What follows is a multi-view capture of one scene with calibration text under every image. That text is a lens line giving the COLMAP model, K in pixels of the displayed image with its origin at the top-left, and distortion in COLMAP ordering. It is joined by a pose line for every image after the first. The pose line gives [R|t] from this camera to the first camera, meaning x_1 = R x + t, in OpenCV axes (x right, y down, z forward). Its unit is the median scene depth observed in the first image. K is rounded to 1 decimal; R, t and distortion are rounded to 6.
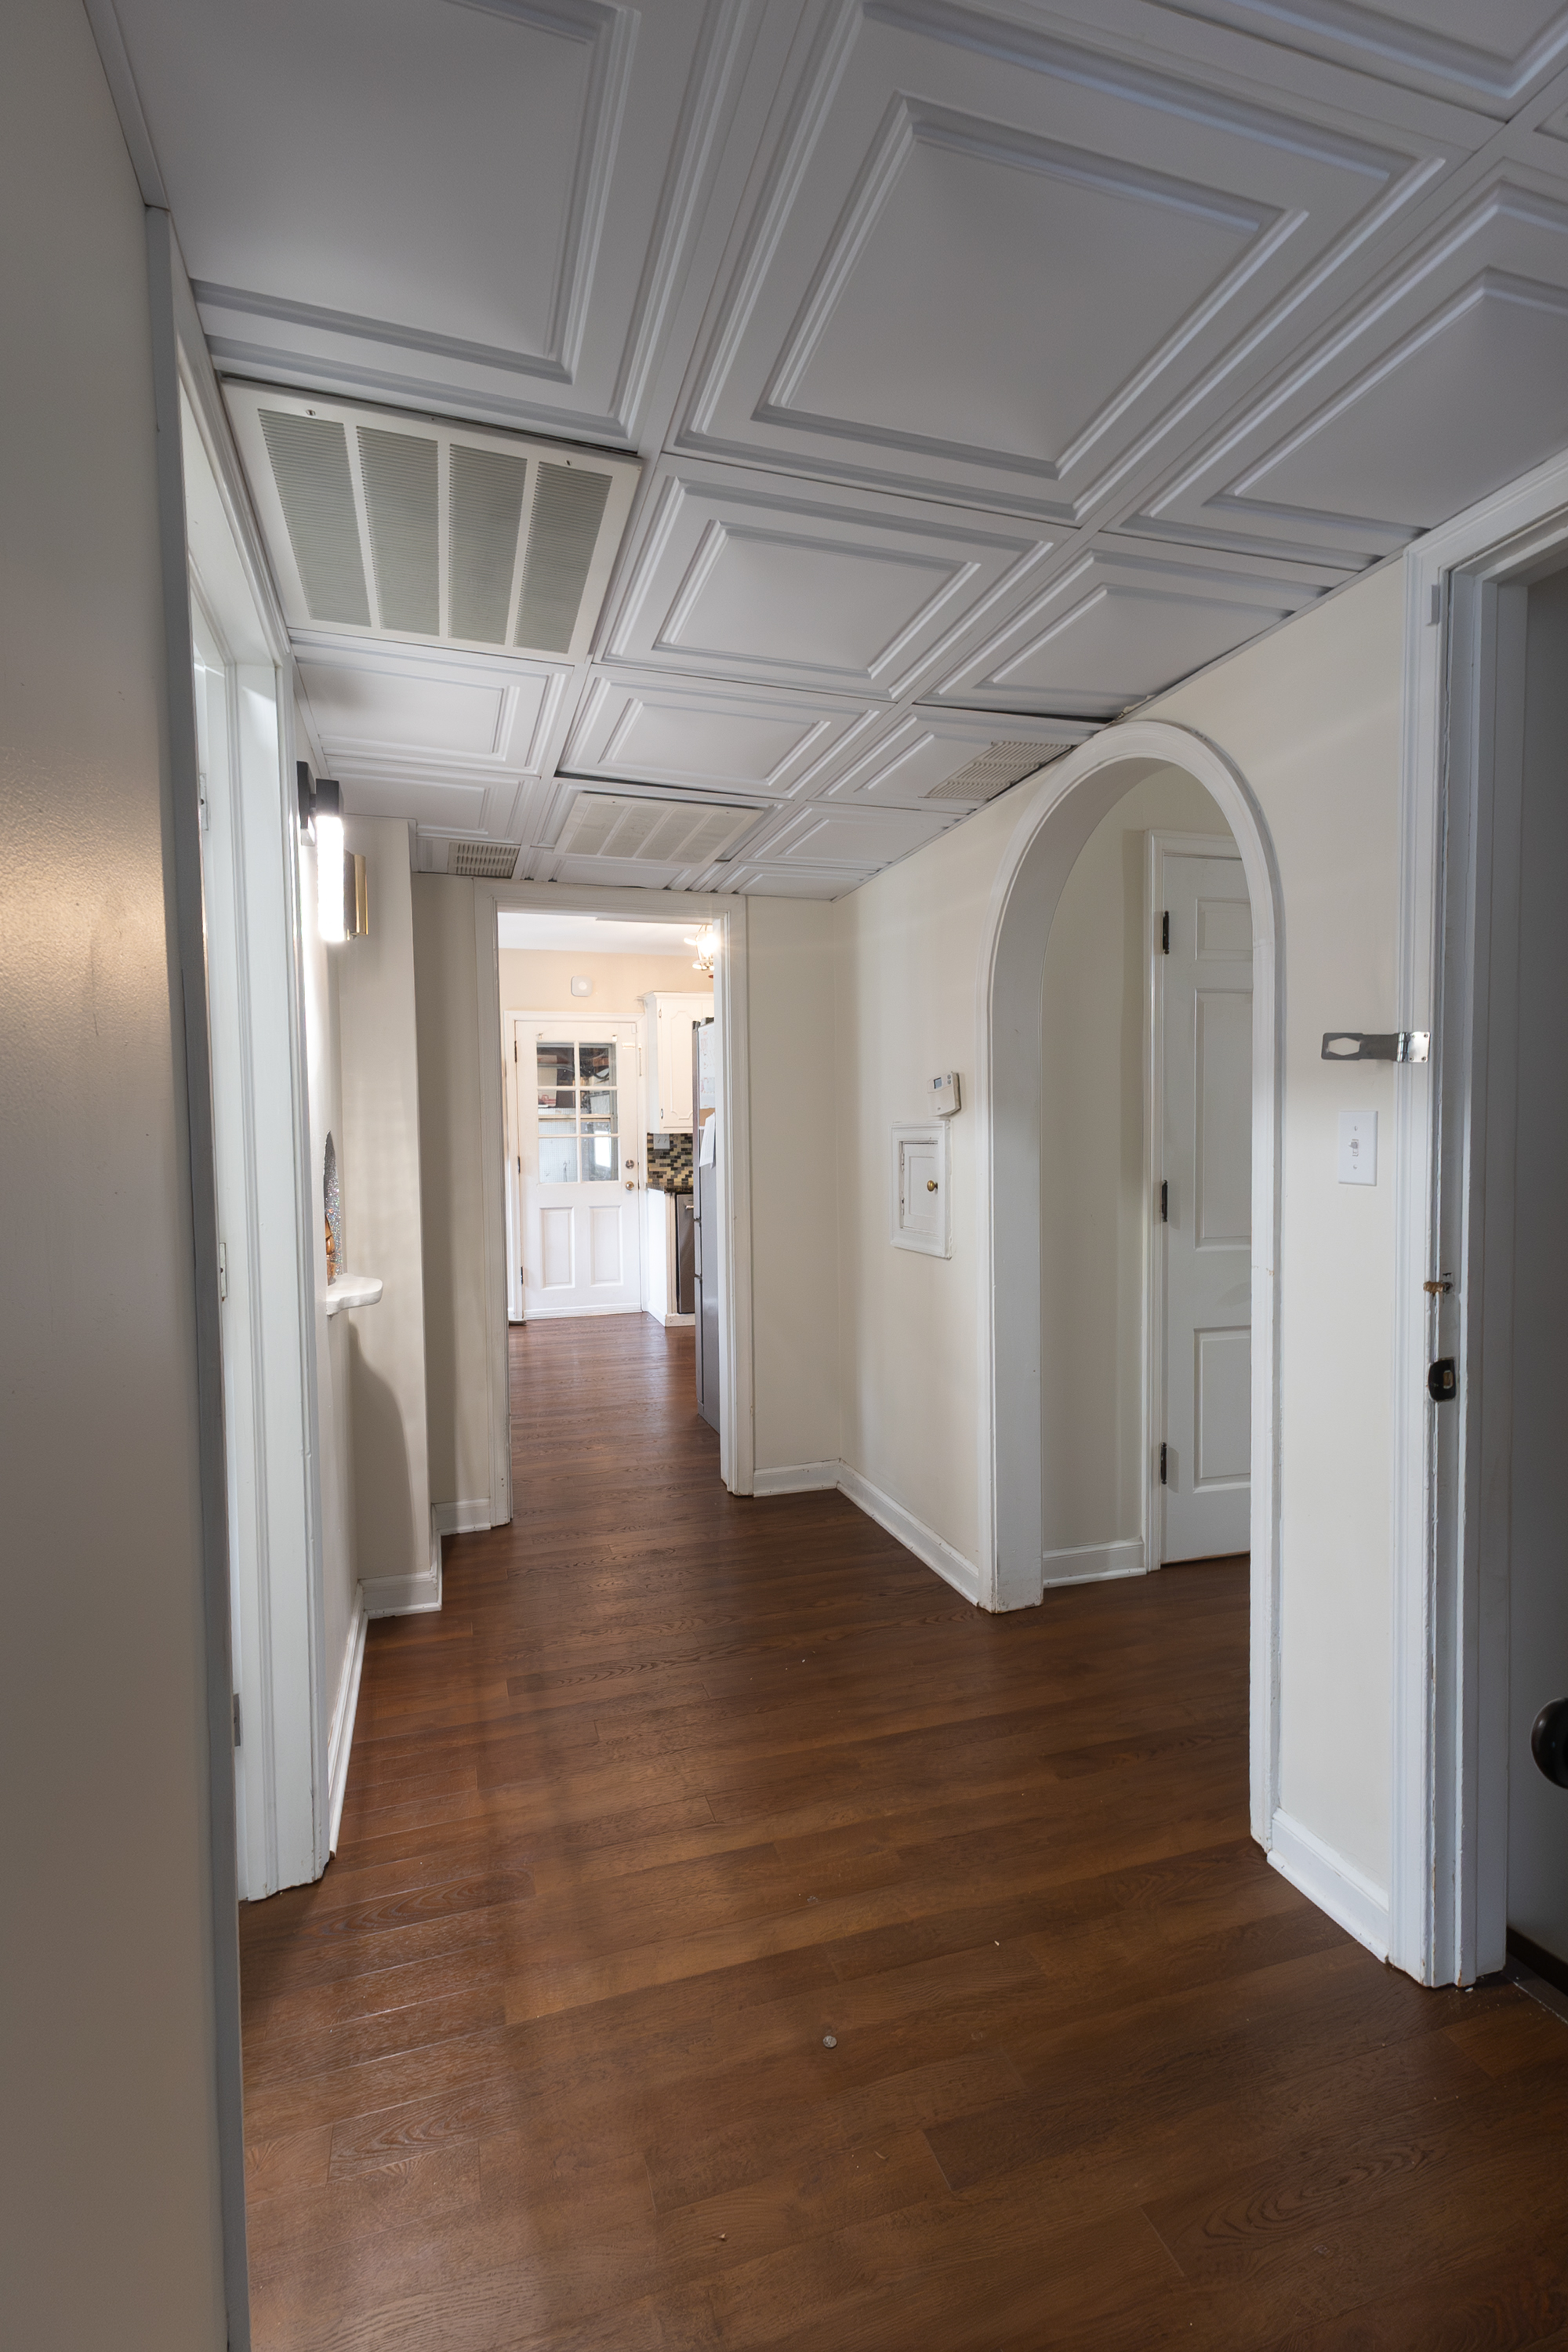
lens RADIAL K [[1074.3, 0, 783.2], [0, 1074.3, 1181.4], [0, 0, 1]] dist [0.025408, -0.005337]
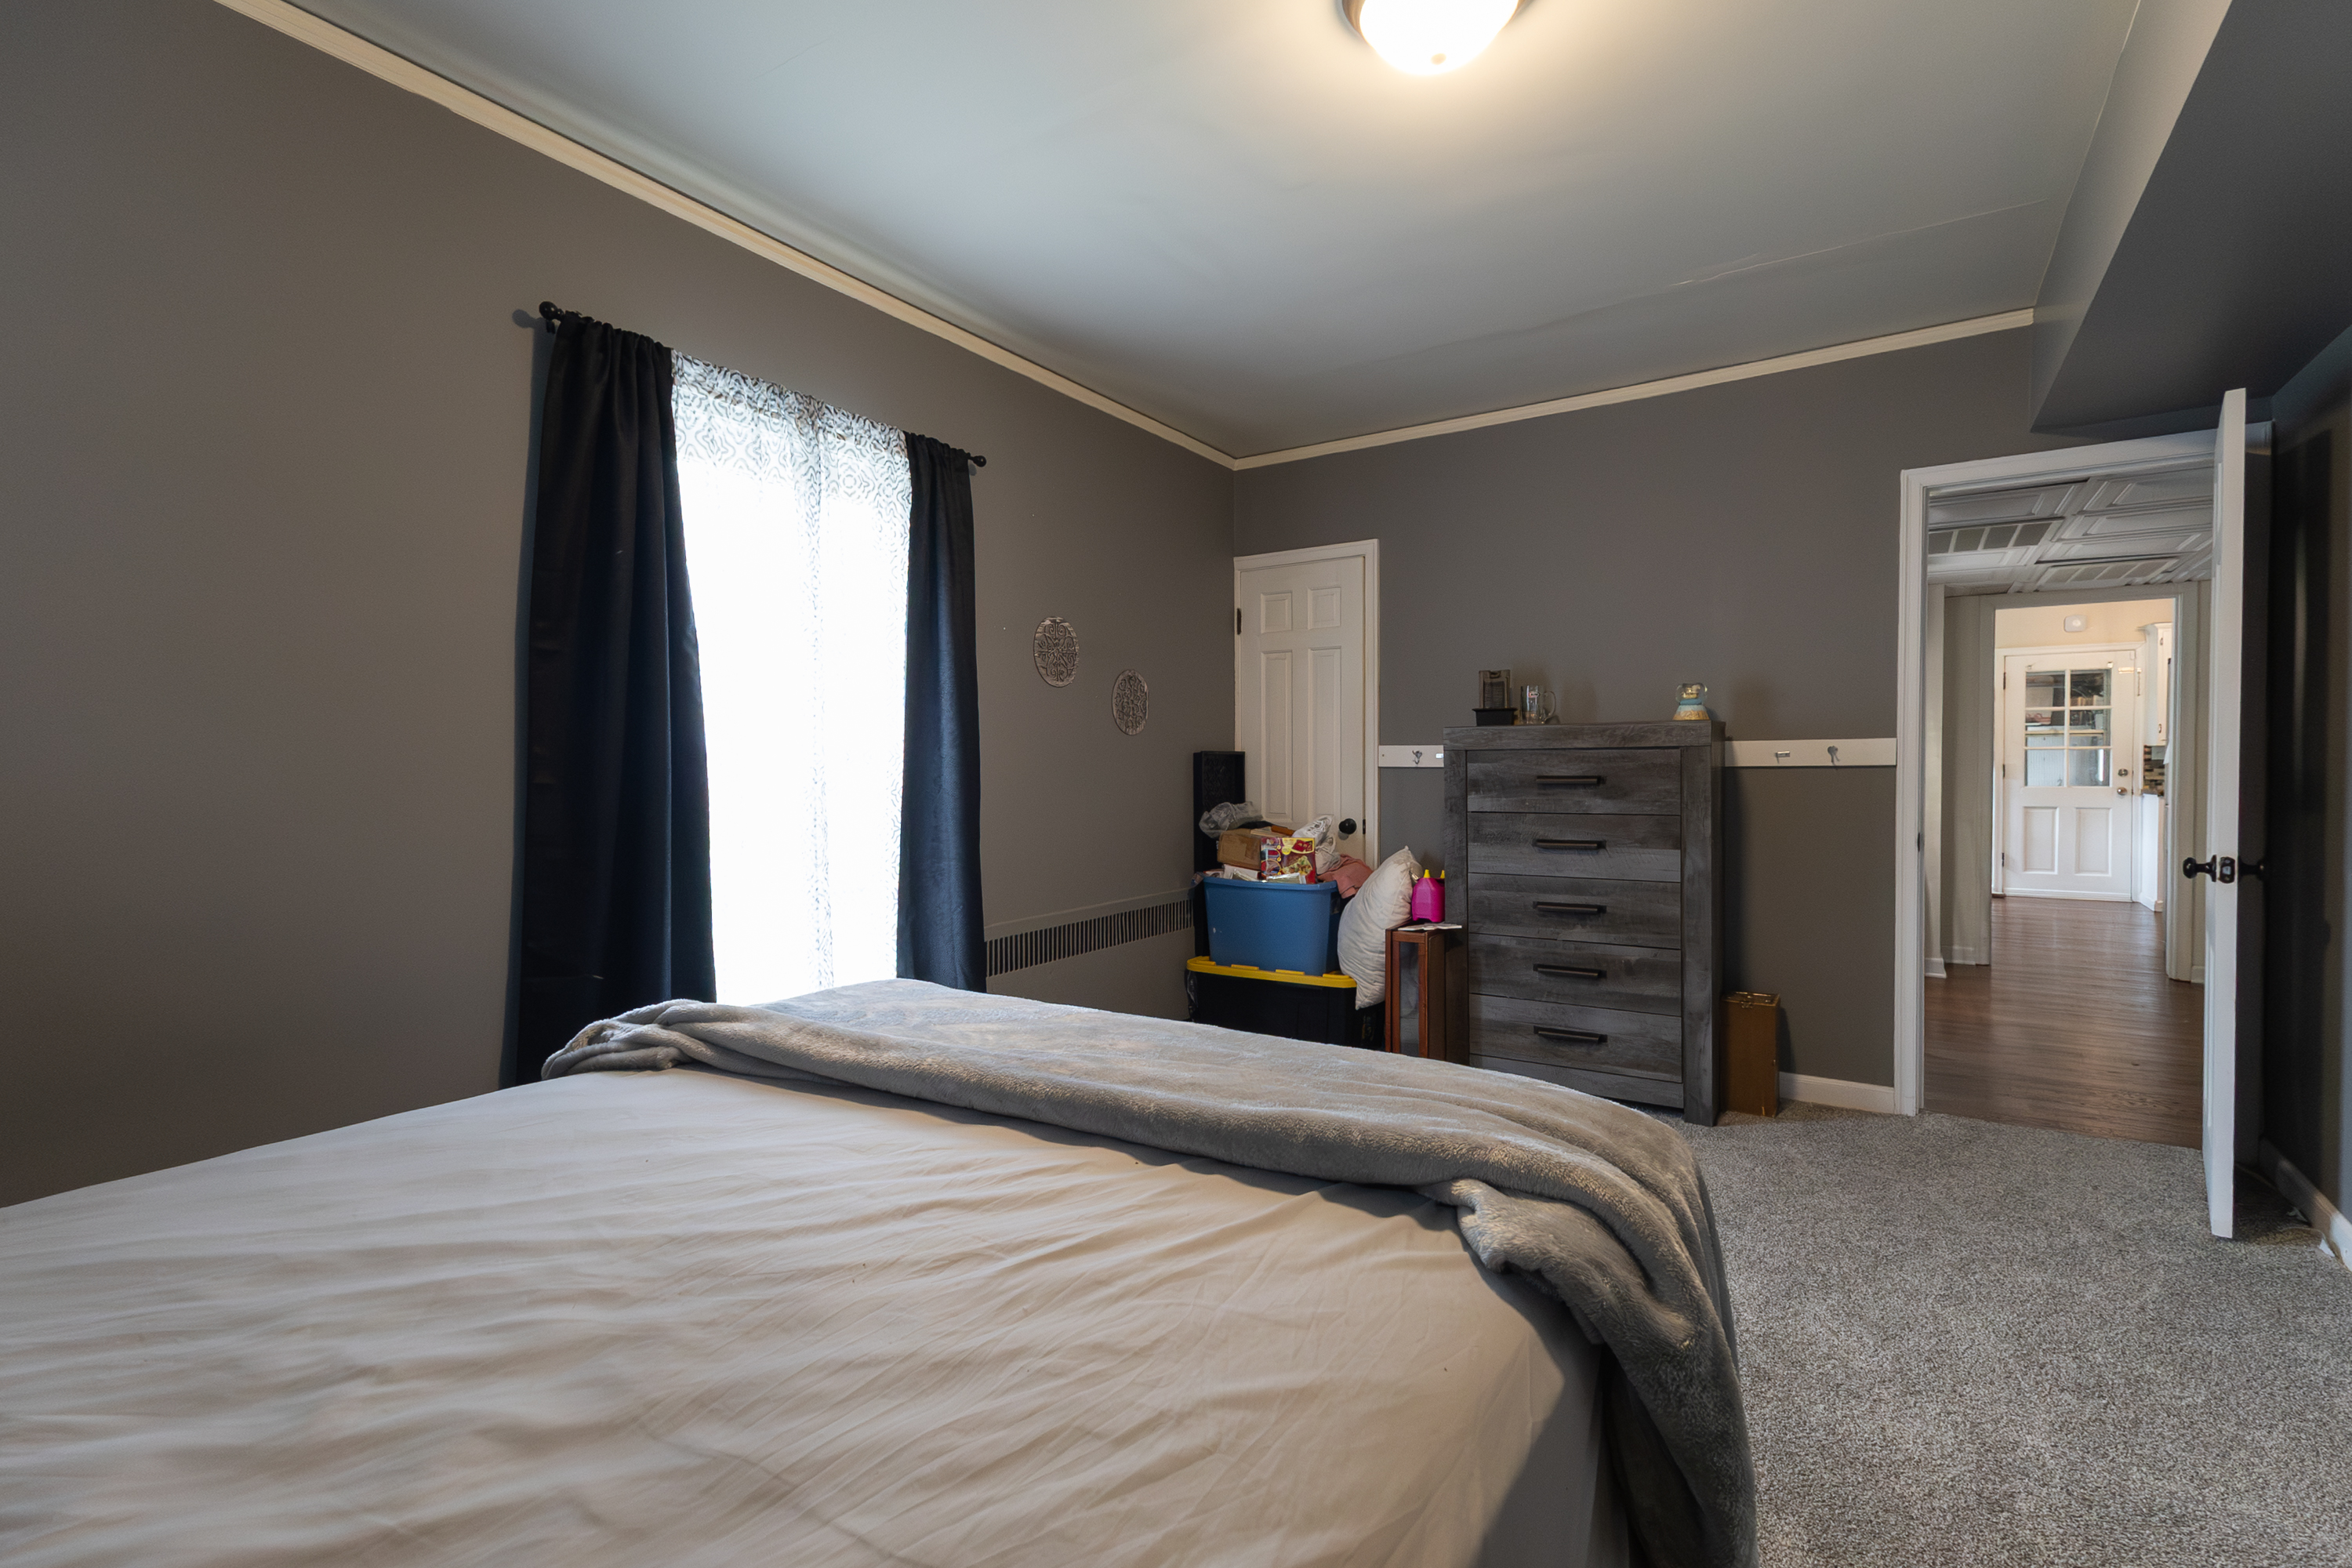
lens RADIAL K [[1074.3, 0, 1186.1], [0, 1074.3, 788.4], [0, 0, 1]] dist [0.025408, -0.005337]
pose [[0.631973, 0.028599, -0.774462, 0.130909], [-0.041285, 0.999142, 0.003207, 0.039164], [0.773890, 0.029947, 0.632612, -0.526352]]
